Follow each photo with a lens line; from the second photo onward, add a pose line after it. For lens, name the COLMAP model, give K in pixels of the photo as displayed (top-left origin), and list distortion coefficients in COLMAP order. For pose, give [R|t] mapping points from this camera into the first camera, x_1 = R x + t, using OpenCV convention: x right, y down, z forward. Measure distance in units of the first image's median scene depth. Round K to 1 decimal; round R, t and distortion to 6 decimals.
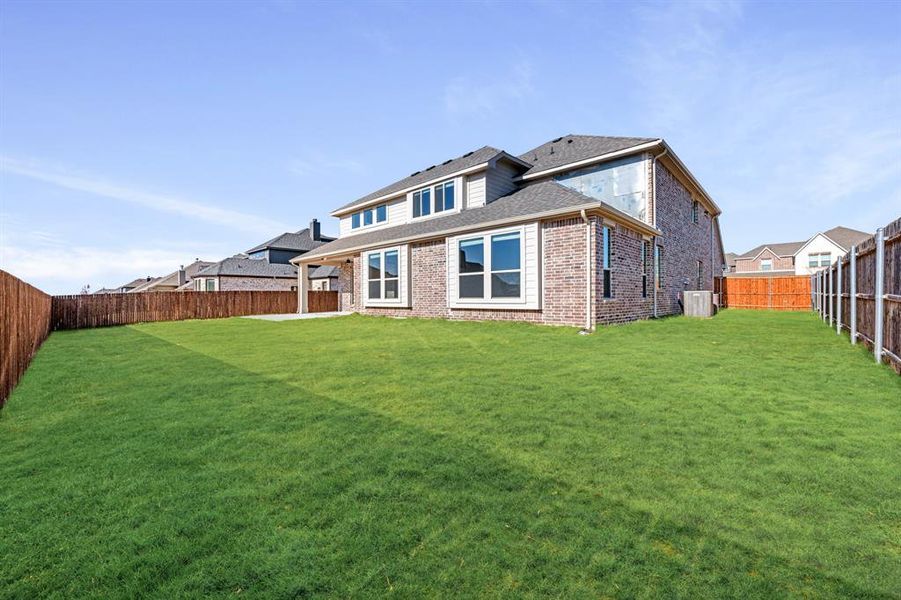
lens RADIAL K [[358.7, 0, 449.6], [0, 358.7, 303.4], [0, 0, 1]] dist [0.002708, -0.000978]
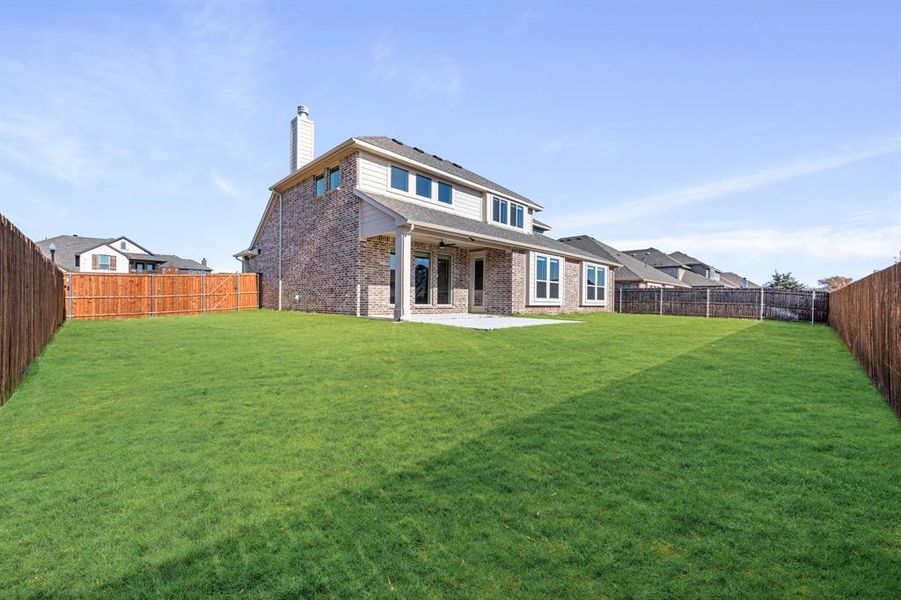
lens RADIAL K [[358.7, 0, 453.2], [0, 358.7, 297.2], [0, 0, 1]] dist [0.002708, -0.000978]
pose [[0.017058, 0.010292, 0.999802, -1.217250], [-0.000308, 0.999947, -0.010289, -0.003901], [-0.999854, -0.000133, 0.017060, 1.168742]]
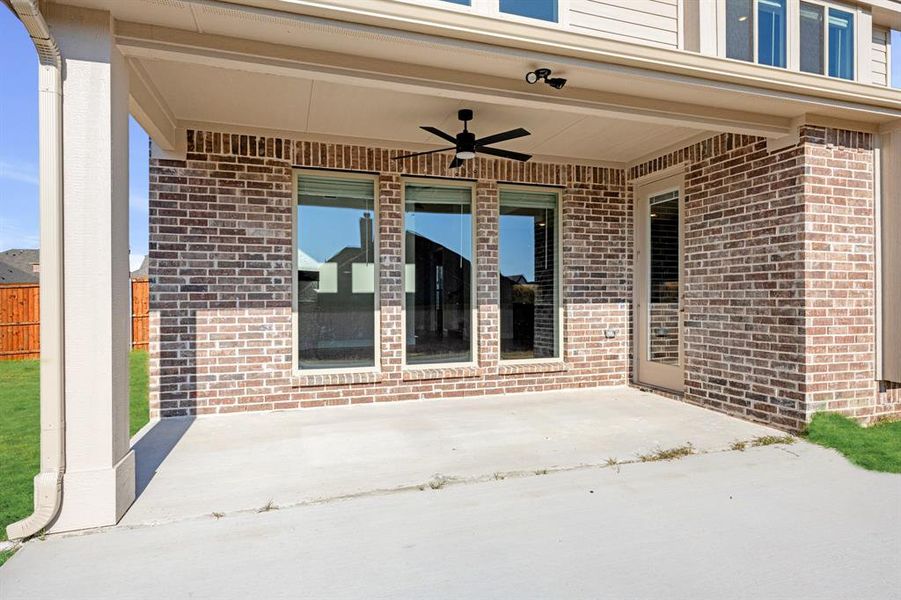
lens RADIAL K [[496.4, 0, 451.2], [0, 496.4, 297.6], [0, 0, 1]] dist [0.000183, -0.001480]
pose [[0.473035, -0.008487, 0.881002, -0.618426], [0.015456, 0.999880, 0.001333, -0.046137], [-0.880908, 0.012987, 0.473110, 1.074000]]
